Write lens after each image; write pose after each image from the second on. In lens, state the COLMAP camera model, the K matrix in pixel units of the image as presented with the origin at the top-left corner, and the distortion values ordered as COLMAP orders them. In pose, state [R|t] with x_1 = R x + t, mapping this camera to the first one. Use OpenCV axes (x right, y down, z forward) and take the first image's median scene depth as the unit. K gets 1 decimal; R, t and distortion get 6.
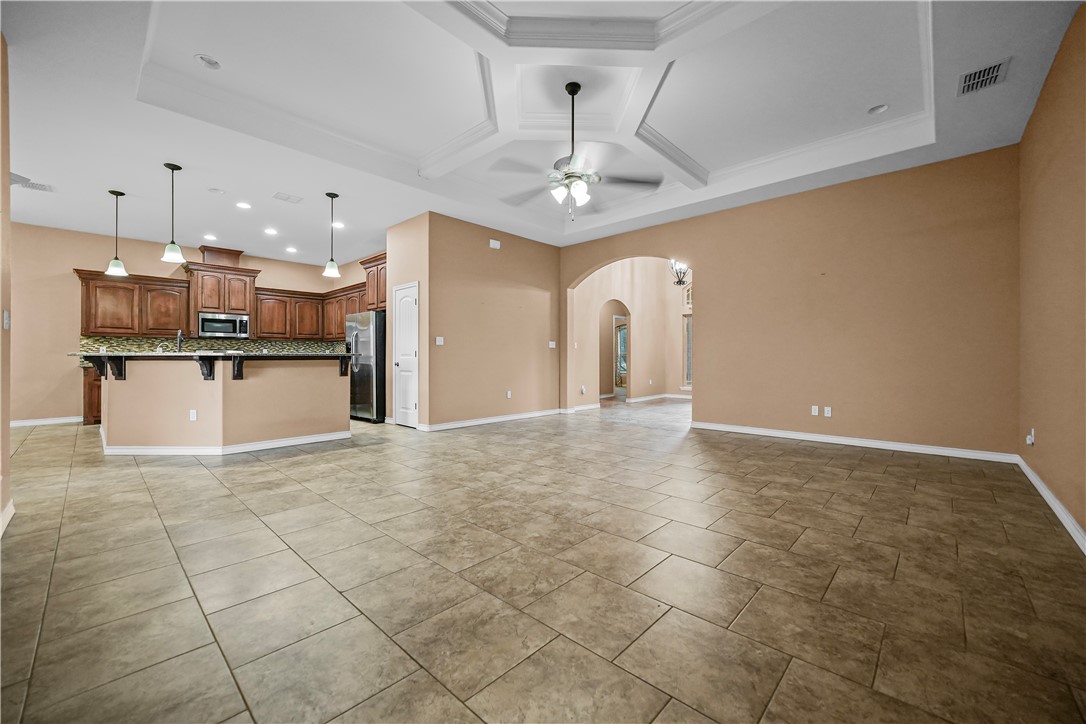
lens RADIAL K [[434.0, 0, 546.4], [0, 434.0, 356.0], [0, 0, 1]] dist [-0.018885, 0.000500]
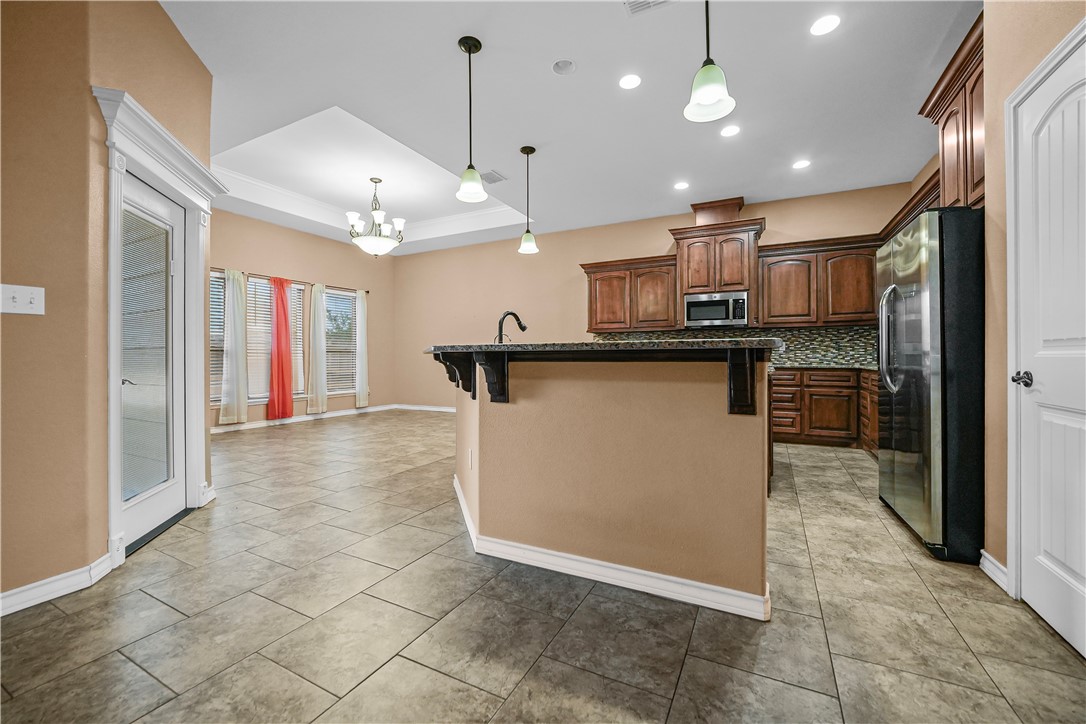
lens RADIAL K [[434.0, 0, 546.4], [0, 434.0, 356.0], [0, 0, 1]] dist [-0.018885, 0.000500]
pose [[0.271835, -0.000475, -0.962344, -0.149740], [0.005811, 0.999982, 0.001148, 0.002273], [0.962326, -0.005904, 0.271833, 0.556540]]
